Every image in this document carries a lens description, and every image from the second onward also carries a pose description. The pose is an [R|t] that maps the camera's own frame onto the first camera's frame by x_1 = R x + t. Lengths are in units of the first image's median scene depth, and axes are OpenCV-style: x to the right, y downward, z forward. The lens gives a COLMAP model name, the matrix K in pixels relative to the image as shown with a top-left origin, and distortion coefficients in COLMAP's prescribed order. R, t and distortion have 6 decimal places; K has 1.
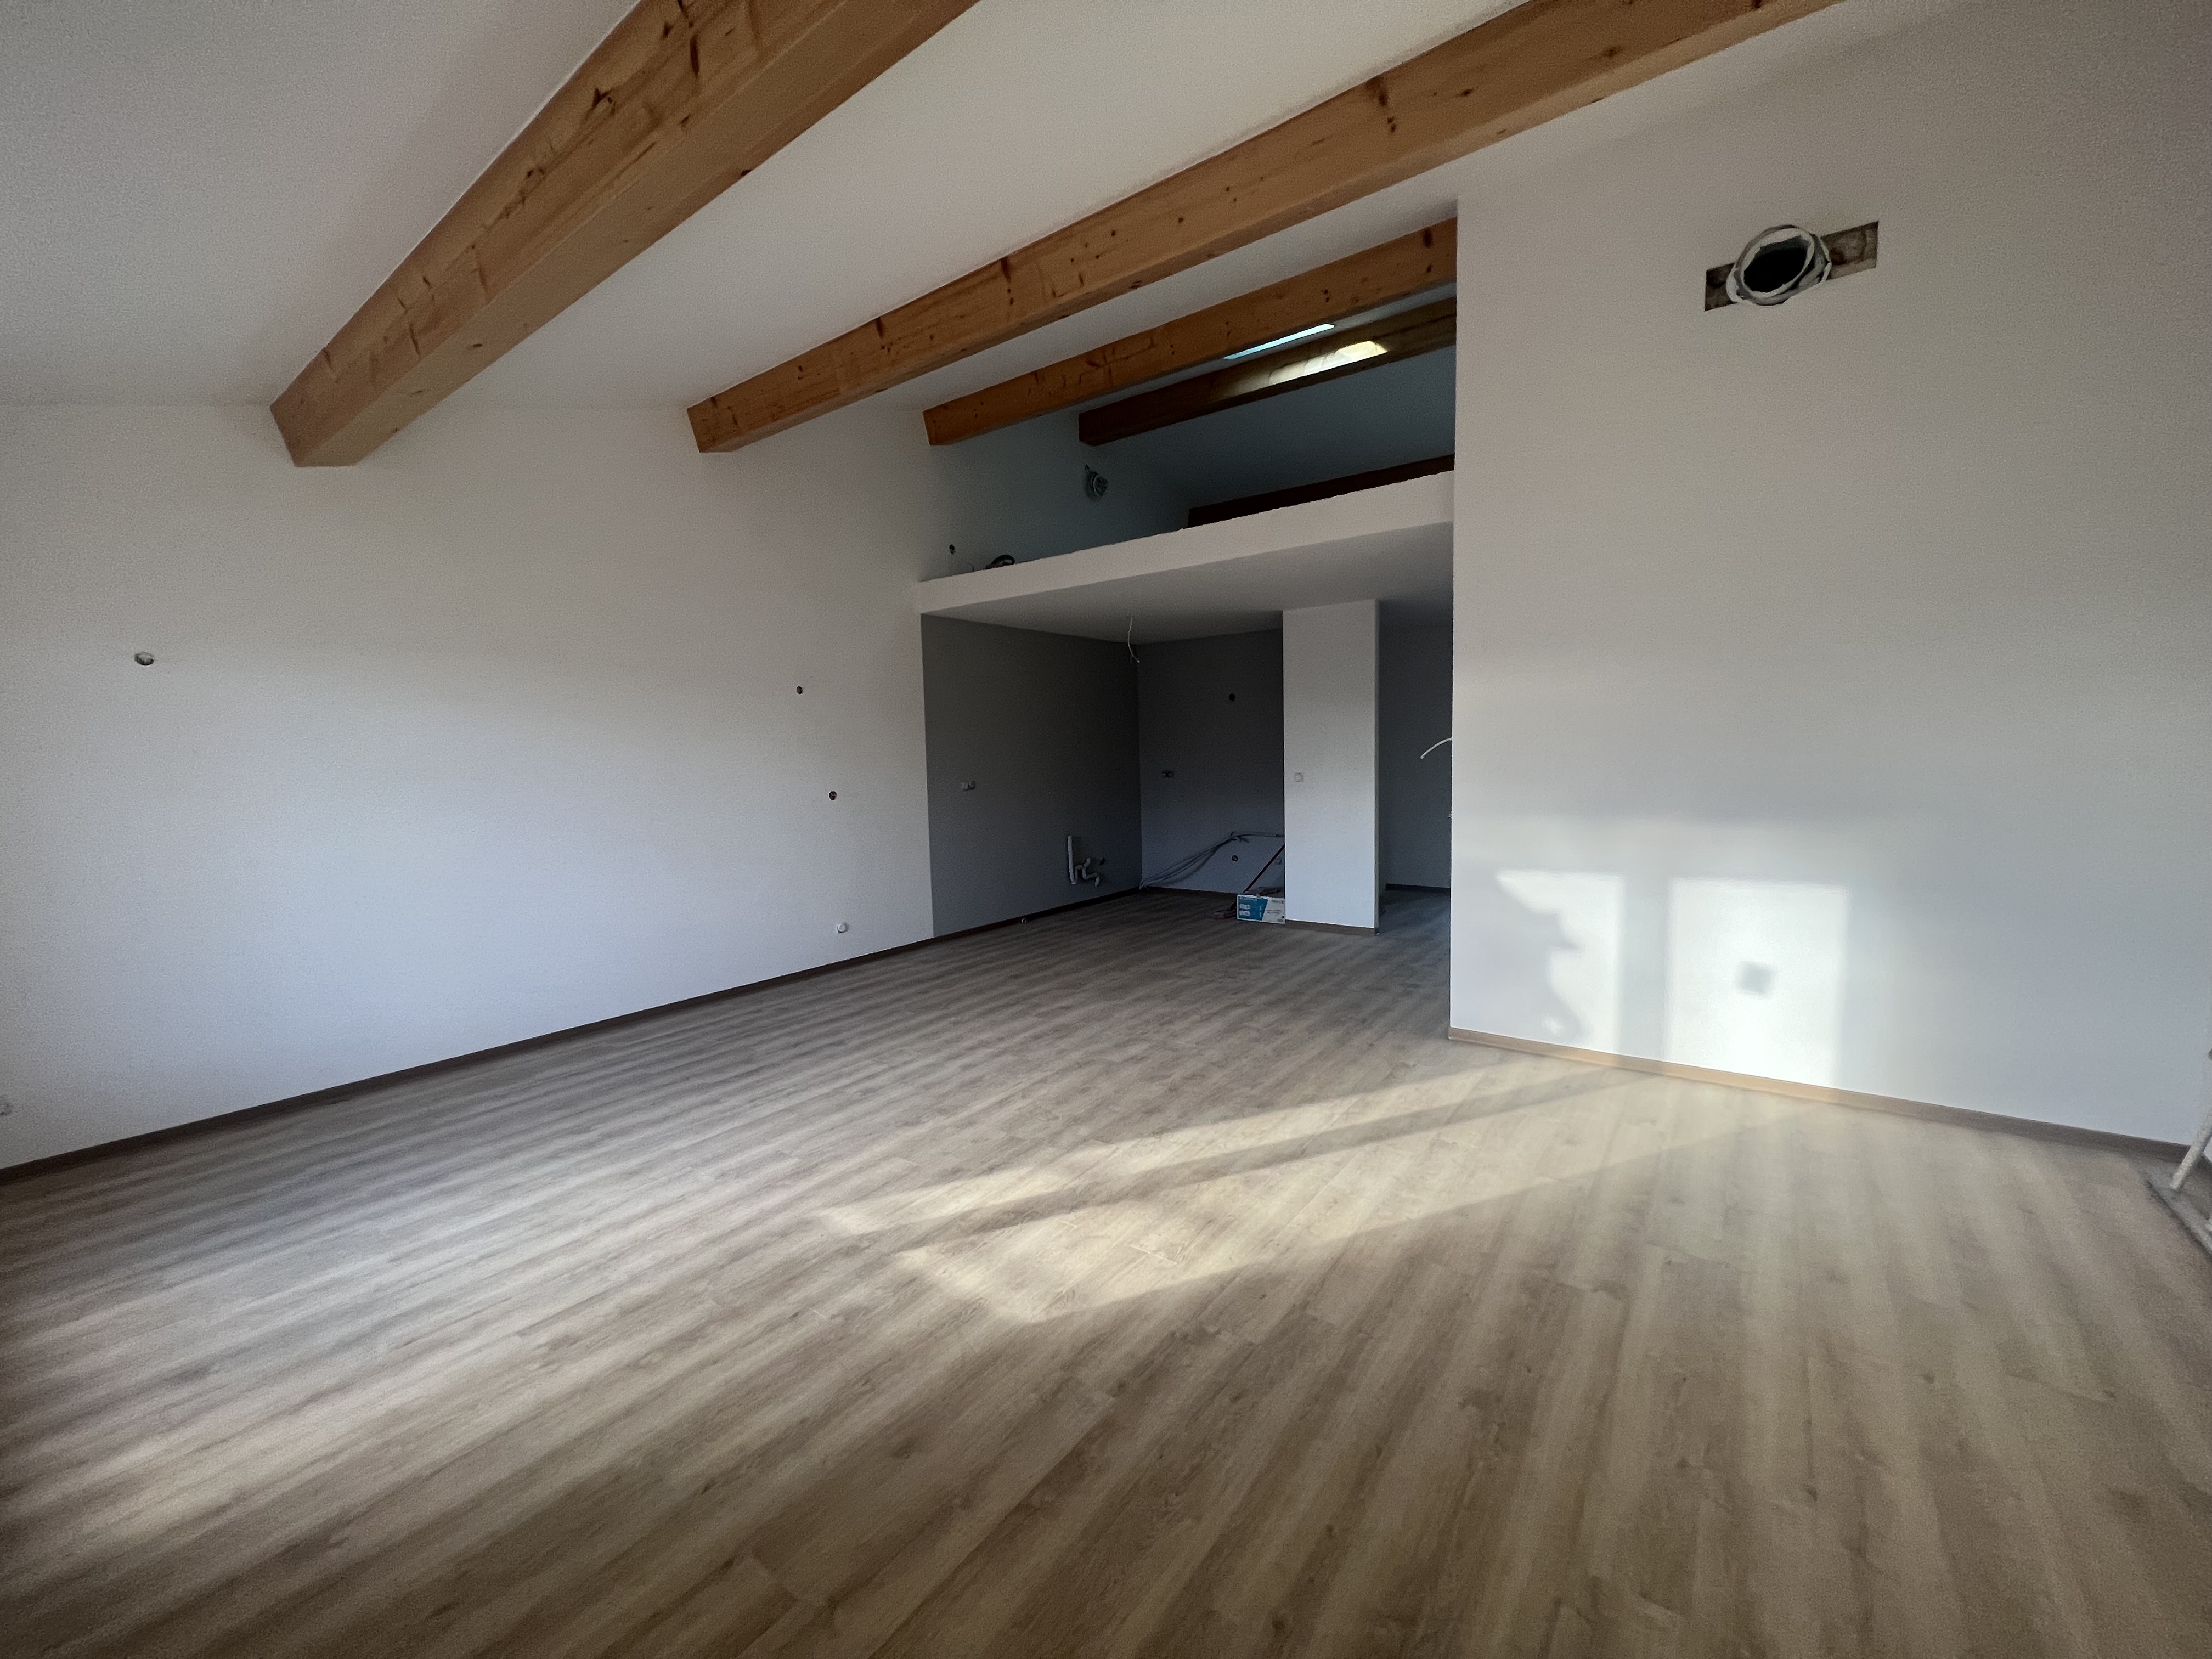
lens RADIAL K [[881.3, 0, 1107.2], [0, 881.3, 830.4], [0, 0, 1]] dist [-0.000633, 0.000162]
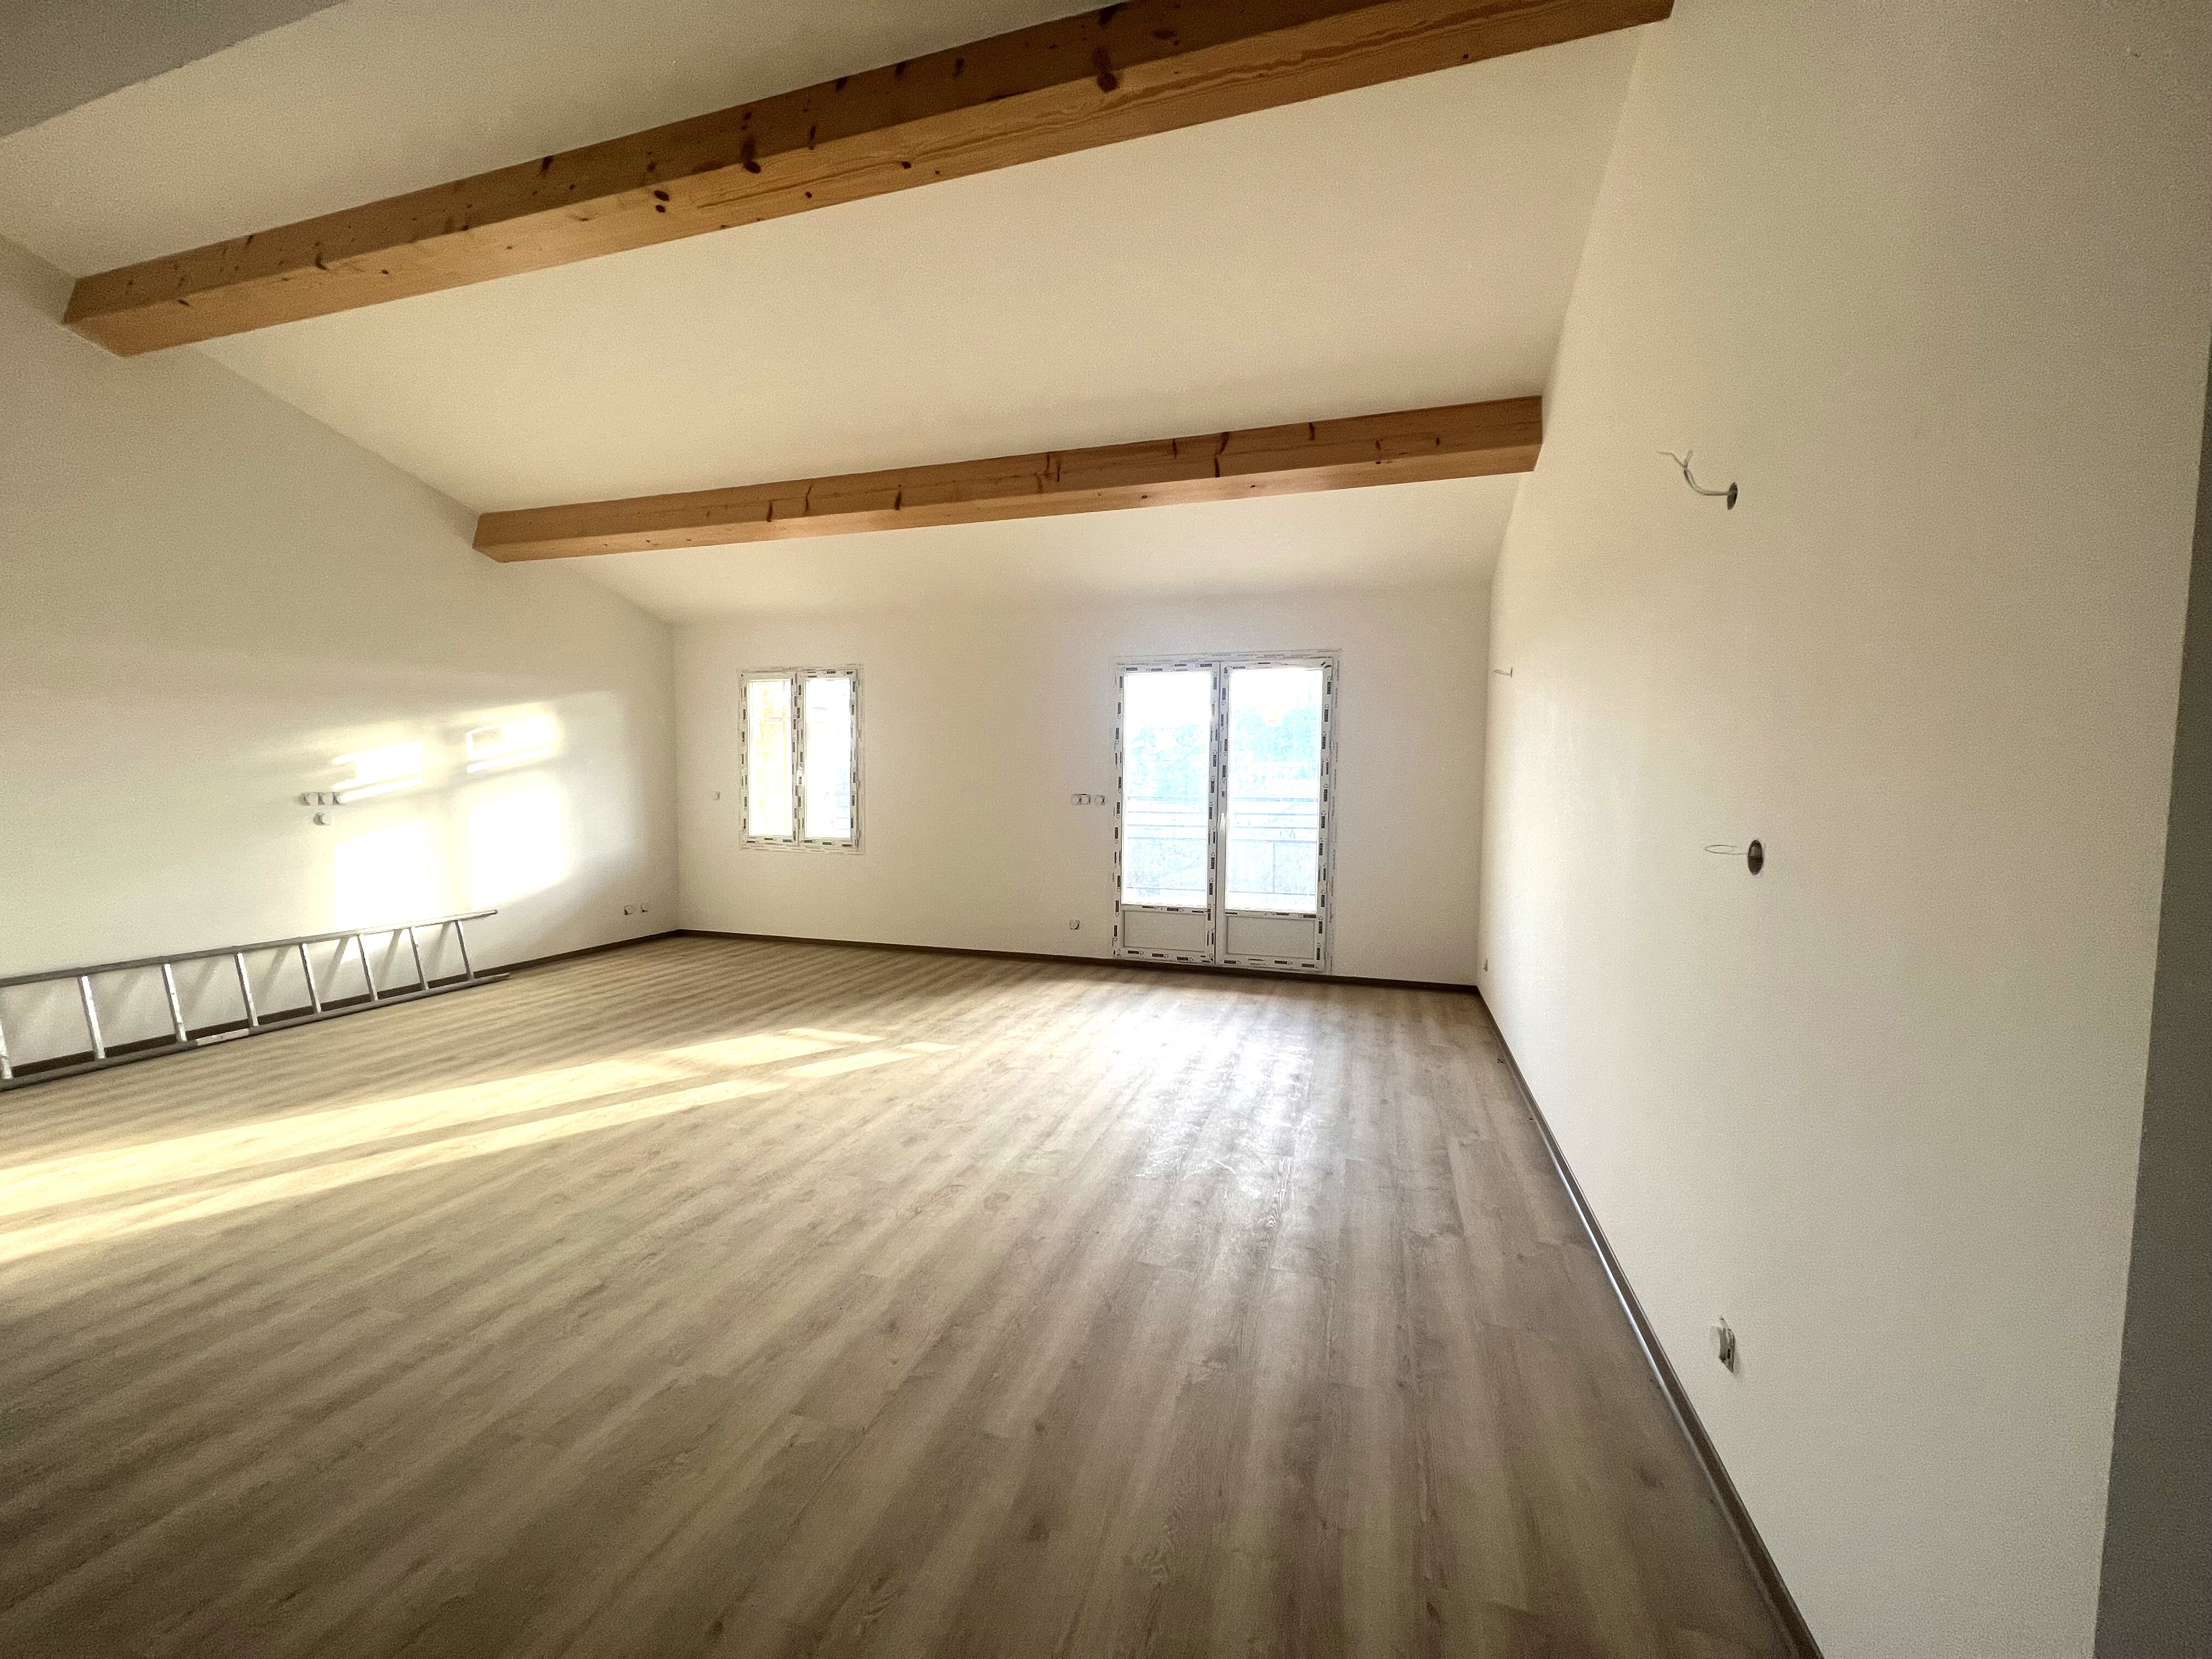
lens RADIAL K [[881.3, 0, 1104.9], [0, 881.3, 818.5], [0, 0, 1]] dist [-0.000633, 0.000162]
pose [[-0.942994, 0.031727, -0.331294, -0.071660], [-0.014658, 0.990520, 0.136581, -0.161453], [0.332487, 0.133651, -0.933590, 2.237331]]
